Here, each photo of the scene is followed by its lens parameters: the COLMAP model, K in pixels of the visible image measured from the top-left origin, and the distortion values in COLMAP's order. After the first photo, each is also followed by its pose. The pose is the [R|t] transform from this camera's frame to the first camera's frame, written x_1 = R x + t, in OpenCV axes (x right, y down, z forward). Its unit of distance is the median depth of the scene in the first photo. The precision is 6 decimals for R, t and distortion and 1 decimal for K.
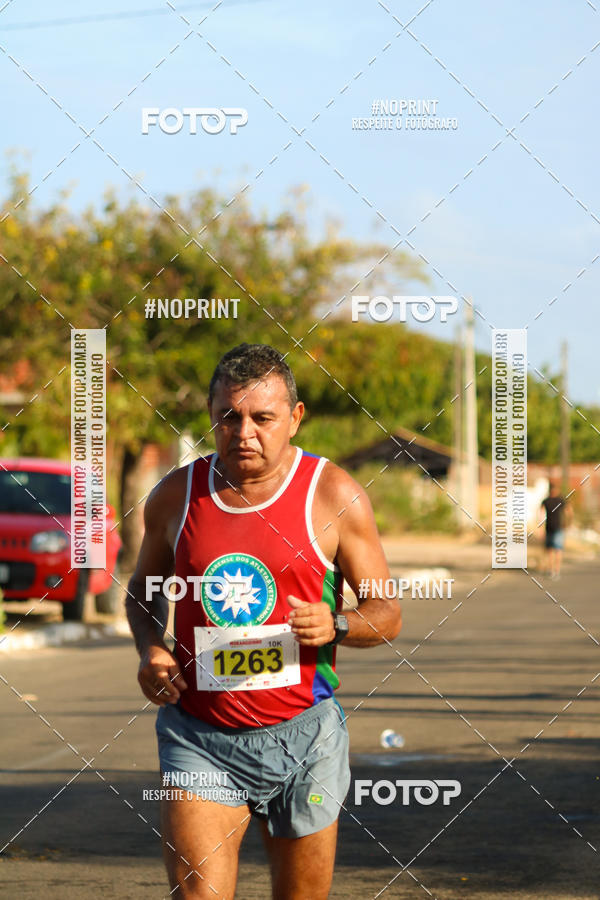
lens RADIAL K [[5456.6, 0, 298.8], [0, 5456.6, 406.2], [0, 0, 1]] dist [2.986143, -150.367097]
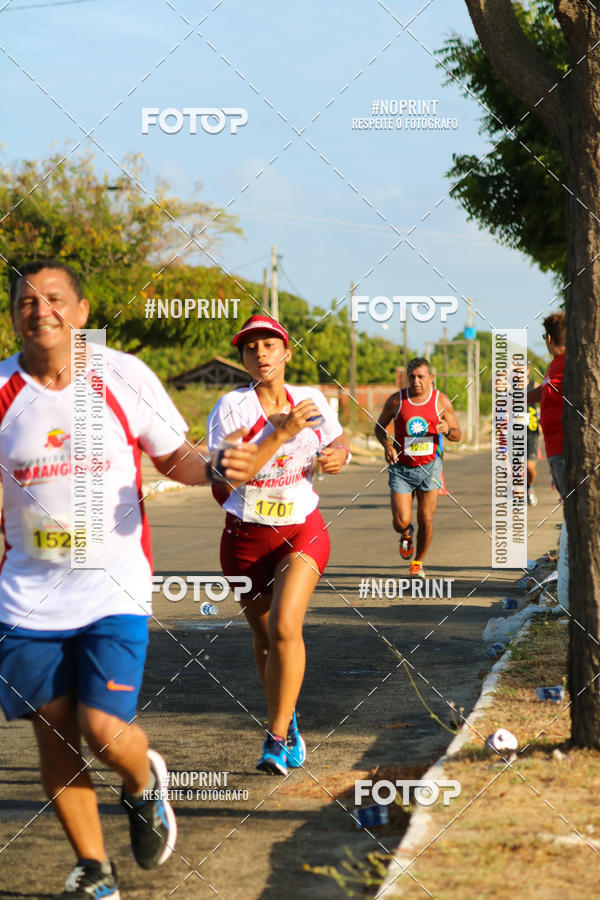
lens RADIAL K [[6190.0, 0, 300.9], [0, 6190.0, 383.9], [0, 0, 1]] dist [1.031783, 10.343187]
pose [[0.998490, 0.004301, 0.054772, -0.038264], [-0.004908, 0.999928, 0.010940, -0.004624], [-0.054721, -0.011192, 0.998439, -0.372800]]
